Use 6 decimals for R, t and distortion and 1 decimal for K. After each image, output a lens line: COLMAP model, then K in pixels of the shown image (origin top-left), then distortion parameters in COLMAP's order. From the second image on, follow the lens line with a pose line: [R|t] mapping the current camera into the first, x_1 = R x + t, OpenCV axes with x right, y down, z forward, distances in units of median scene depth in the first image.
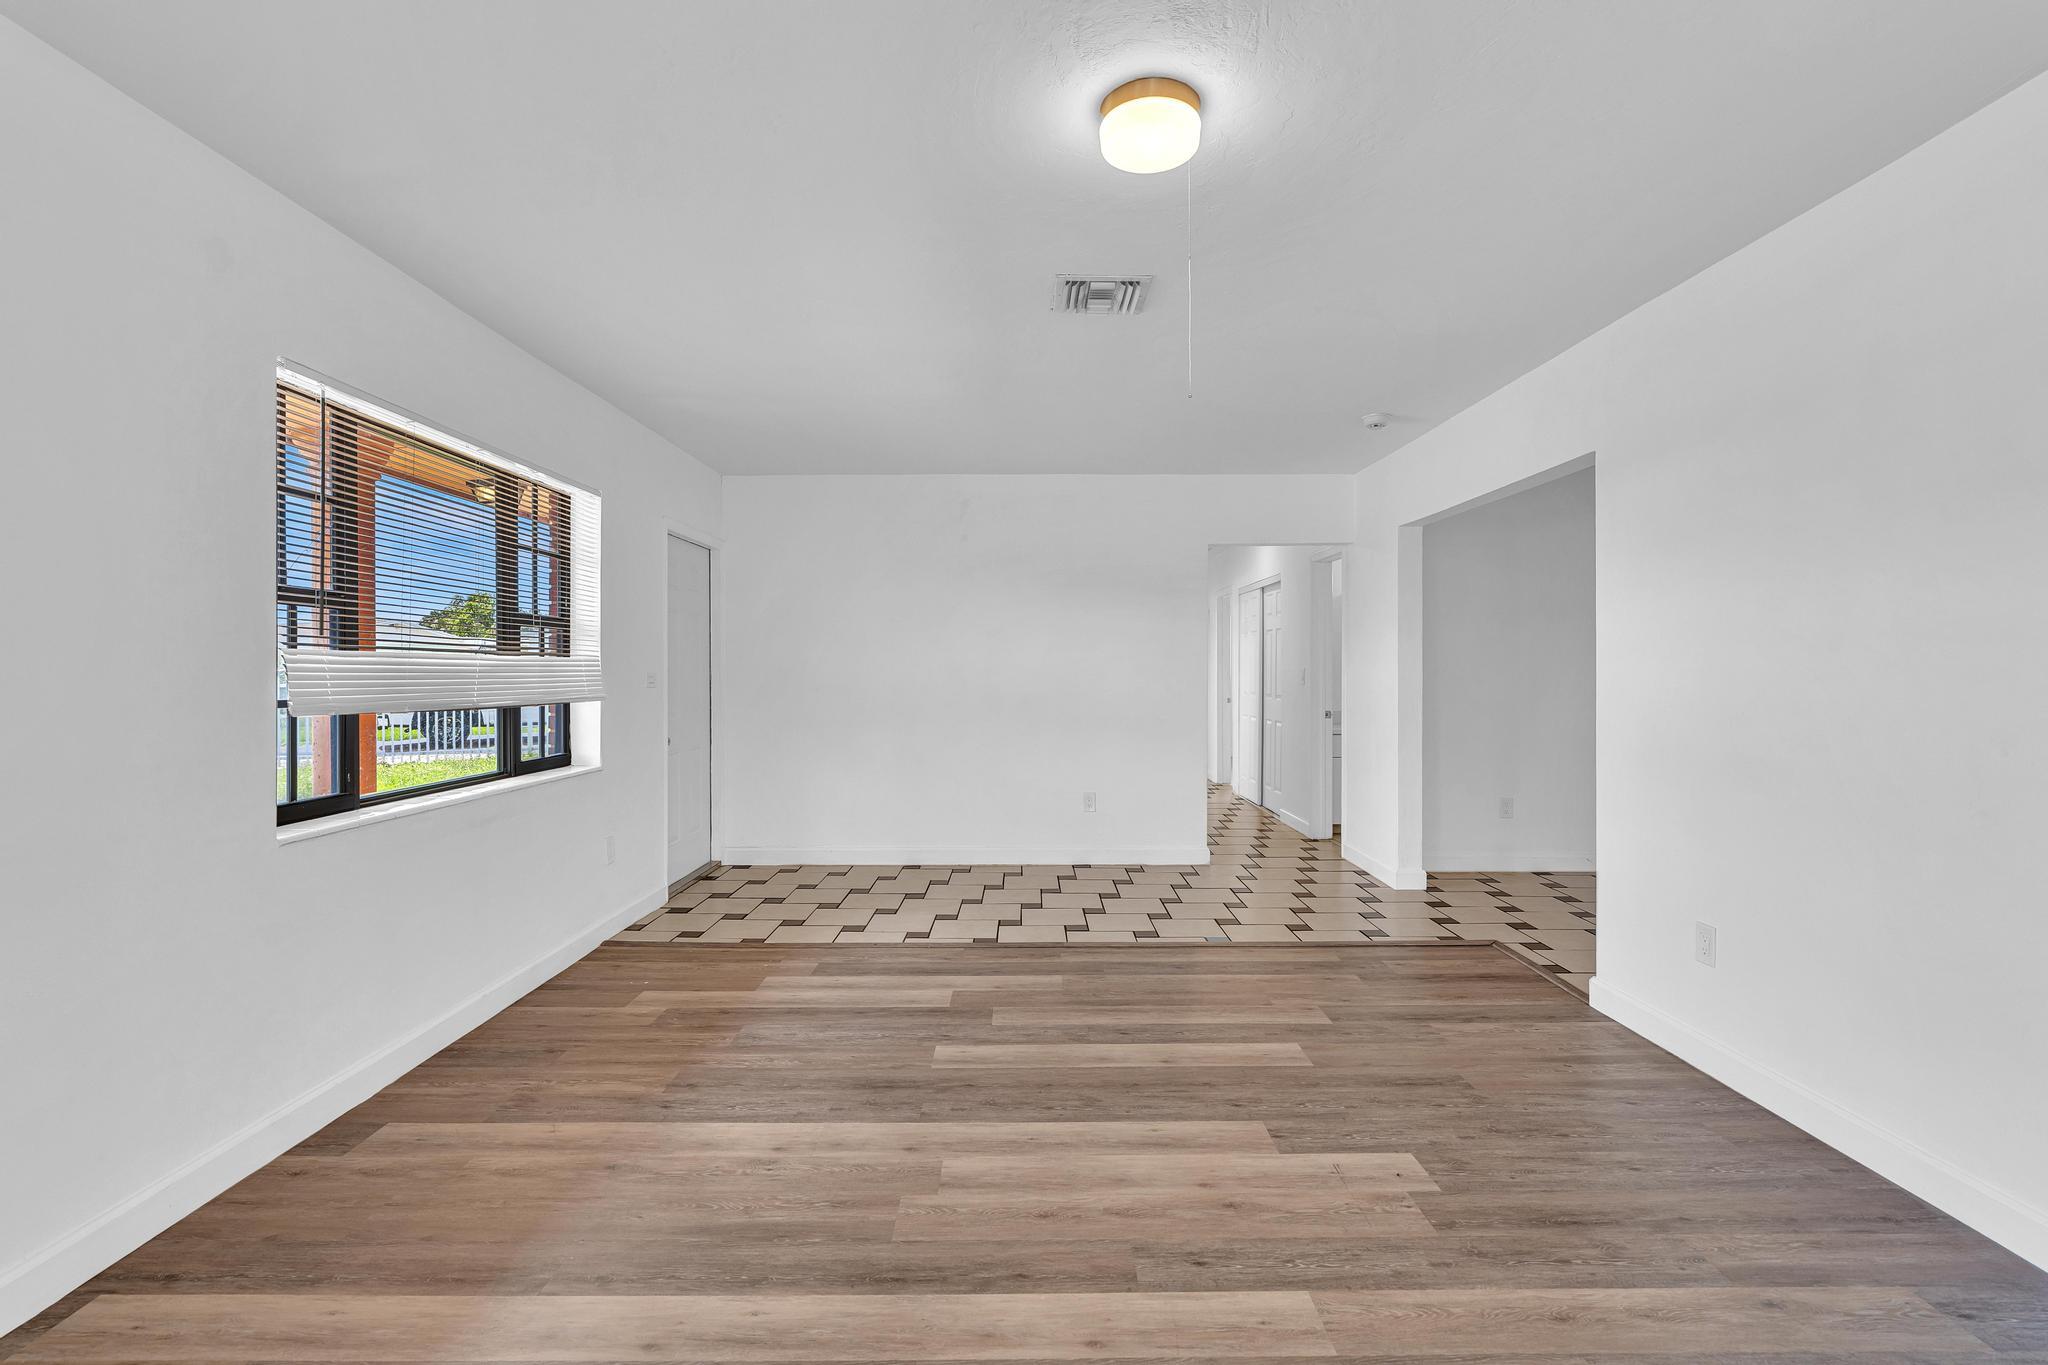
lens RADIAL K [[929.3, 0, 1024.8], [0, 929.3, 657.8], [0, 0, 1]] dist [-0.000901, 0.000403]
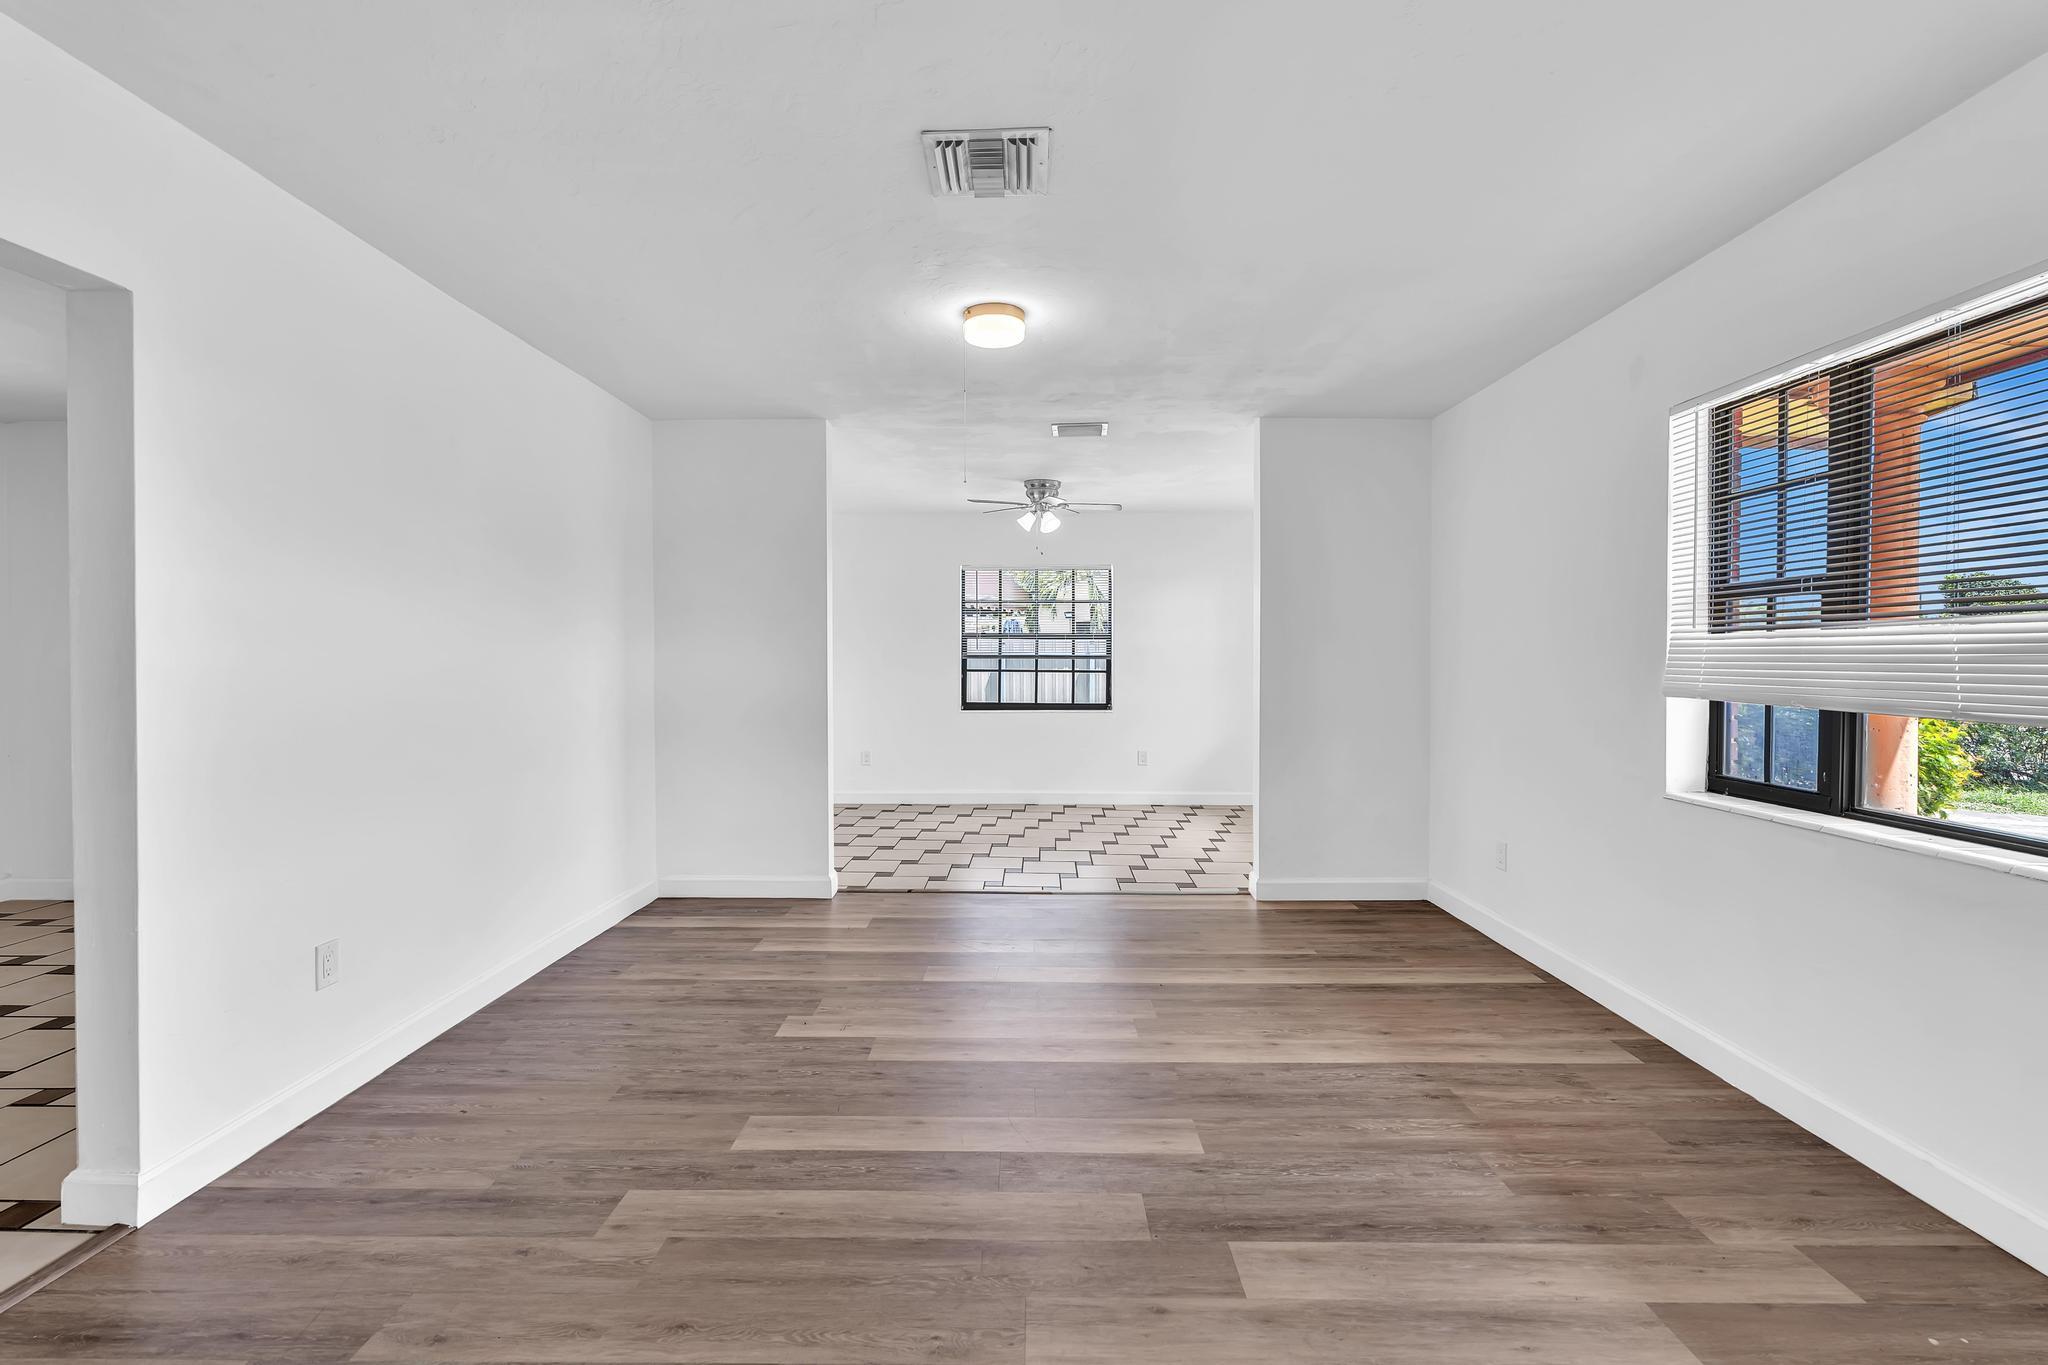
lens RADIAL K [[918.5, 0, 1021.7], [0, 918.5, 676.9], [0, 0, 1]] dist [-0.008915, 0.005428]
pose [[-0.999909, 0.000099, 0.013511, 0.046609], [0.000159, 0.999990, 0.004499, 0.025564], [-0.013511, 0.004501, -0.999899, 1.852183]]
